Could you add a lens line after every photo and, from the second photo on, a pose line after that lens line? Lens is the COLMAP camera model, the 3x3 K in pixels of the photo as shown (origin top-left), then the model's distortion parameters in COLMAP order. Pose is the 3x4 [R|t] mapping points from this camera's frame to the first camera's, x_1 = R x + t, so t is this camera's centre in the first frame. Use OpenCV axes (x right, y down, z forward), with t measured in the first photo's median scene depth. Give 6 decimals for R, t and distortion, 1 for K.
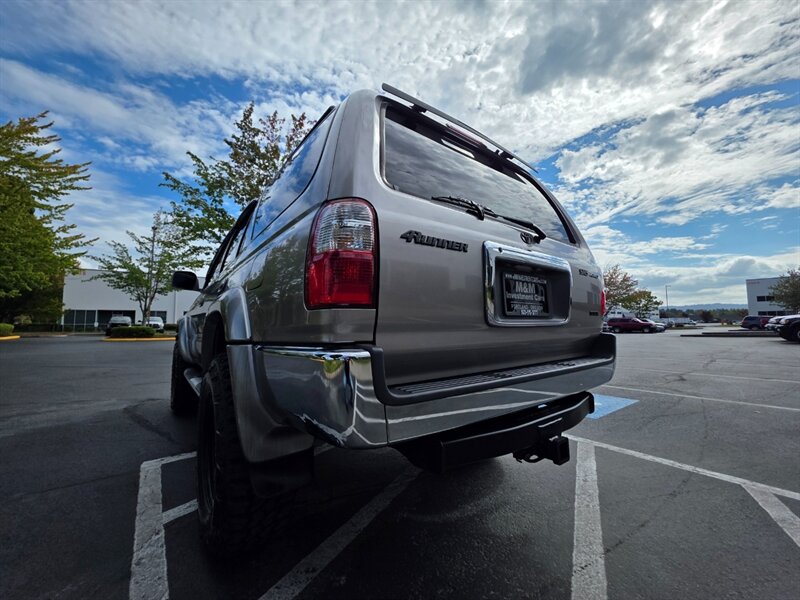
lens RADIAL K [[318.7, 0, 400.6], [0, 318.7, 299.1], [0, 0, 1]] dist [-0.001897, 0.002143]
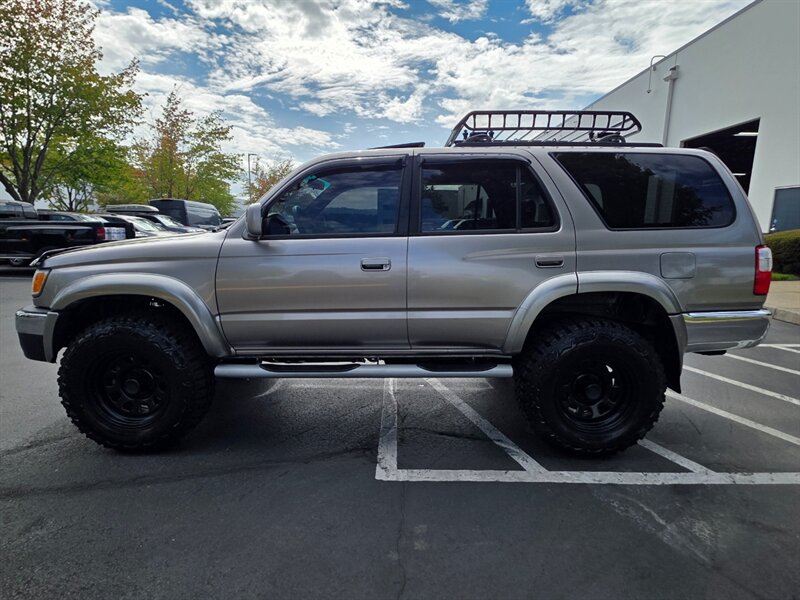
lens RADIAL K [[427.7, 0, 399.3], [0, 427.7, 305.2], [0, 0, 1]] dist [0.004883, -0.000899]
pose [[0.614400, -0.128978, 0.778381, -1.741387], [-0.078842, 0.971574, 0.223222, -0.157249], [-0.785046, -0.198517, 0.586766, 0.485761]]
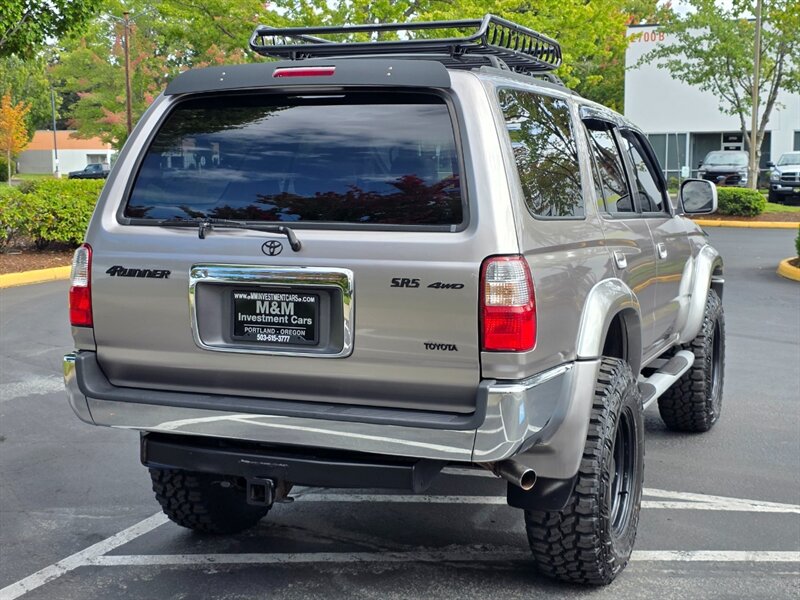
lens RADIAL K [[1178.6, 0, 396.9], [0, 1178.6, 295.4], [0, 0, 1]] dist [0.067361, 0.000000]
pose [[0.504890, 0.100891, -0.857267, 1.976239], [0.065593, 0.985790, 0.154648, -0.324251], [0.860688, -0.134311, 0.491098, -0.141405]]
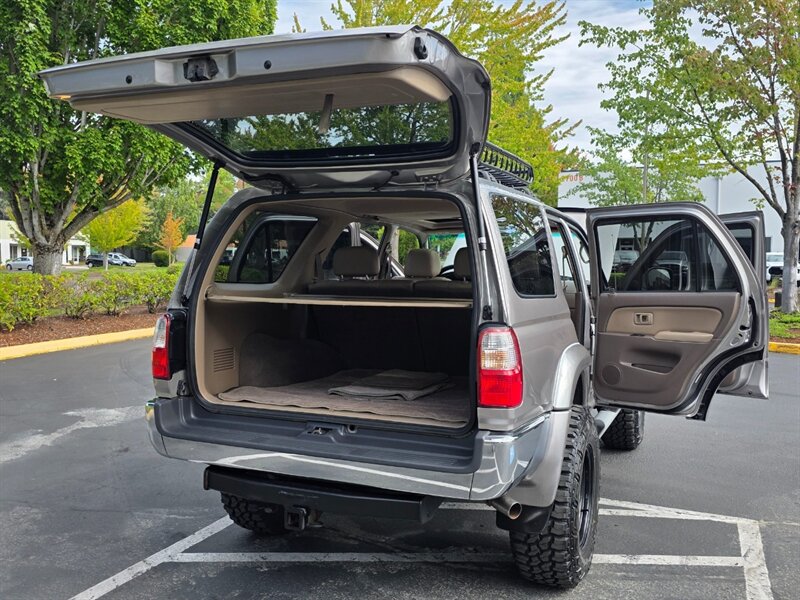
lens RADIAL K [[740.5, 0, 398.2], [0, 740.5, 304.2], [0, 0, 1]] dist [0.034756, 0.000000]
pose [[0.487414, 0.064053, -0.870819, 1.614027], [0.059919, 0.992501, 0.106541, -0.296147], [0.871113, -0.104108, 0.479921, 0.077612]]
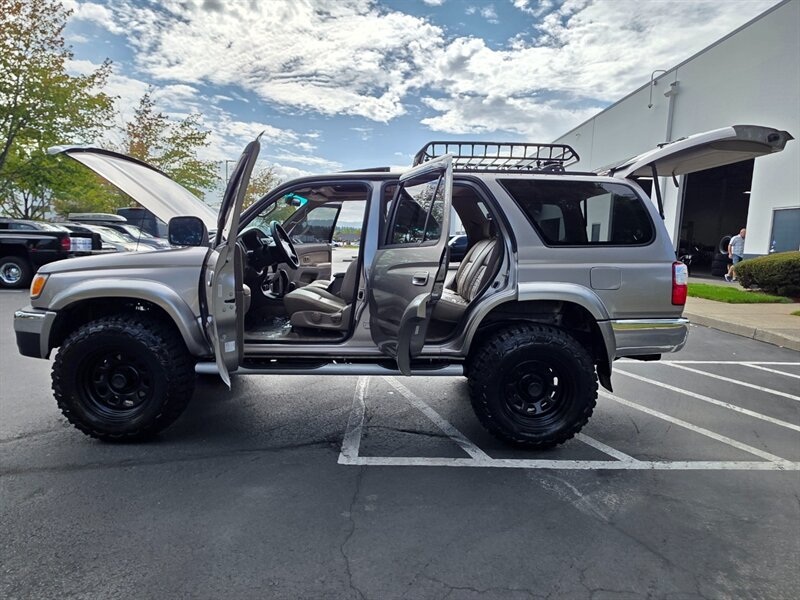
lens RADIAL K [[479.5, 0, 402.1], [0, 479.5, 305.0], [0, 0, 1]] dist [0.001274, 0.001450]
pose [[0.598164, -0.081059, 0.797264, -1.951539], [-0.095693, 0.980528, 0.171487, -0.178006], [-0.795640, -0.178870, 0.578760, 0.201427]]
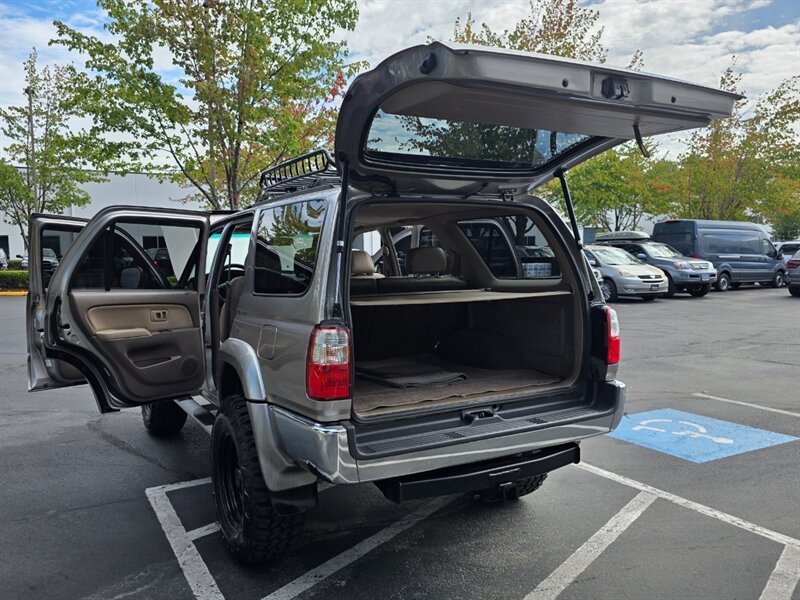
lens RADIAL K [[643.0, 0, 397.2], [0, 643.0, 300.3], [0, 0, 1]] dist [0.042692, -0.030999]
pose [[0.989387, 0.005250, -0.145207, 0.239161], [0.017386, 0.987889, 0.154182, -0.371998], [0.144258, -0.155071, 0.977314, -0.785623]]
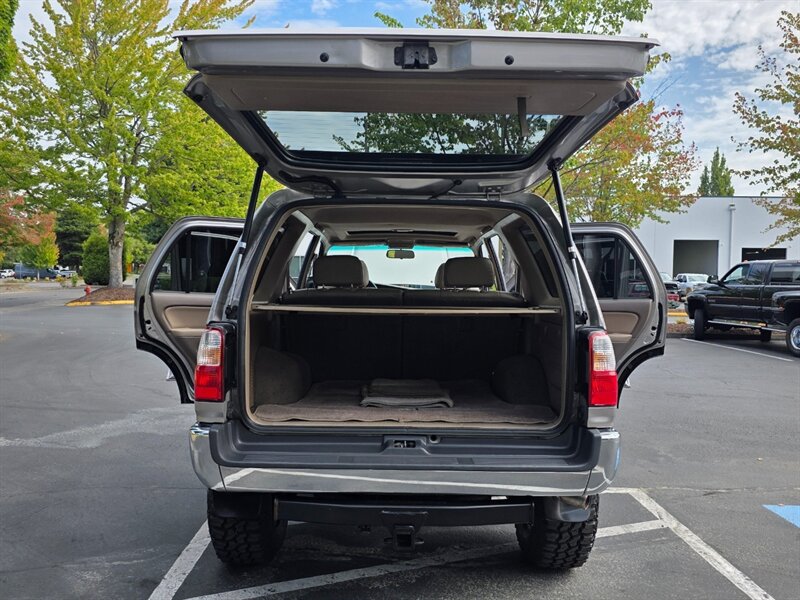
lens RADIAL K [[693.7, 0, 397.0], [0, 693.7, 303.8], [0, 0, 1]] dist [0.043574, -0.025820]
pose [[0.794407, 0.041105, -0.605993, 1.035175], [0.030220, 0.993797, 0.107026, -0.309420], [0.606633, -0.103335, 0.788237, -0.428738]]
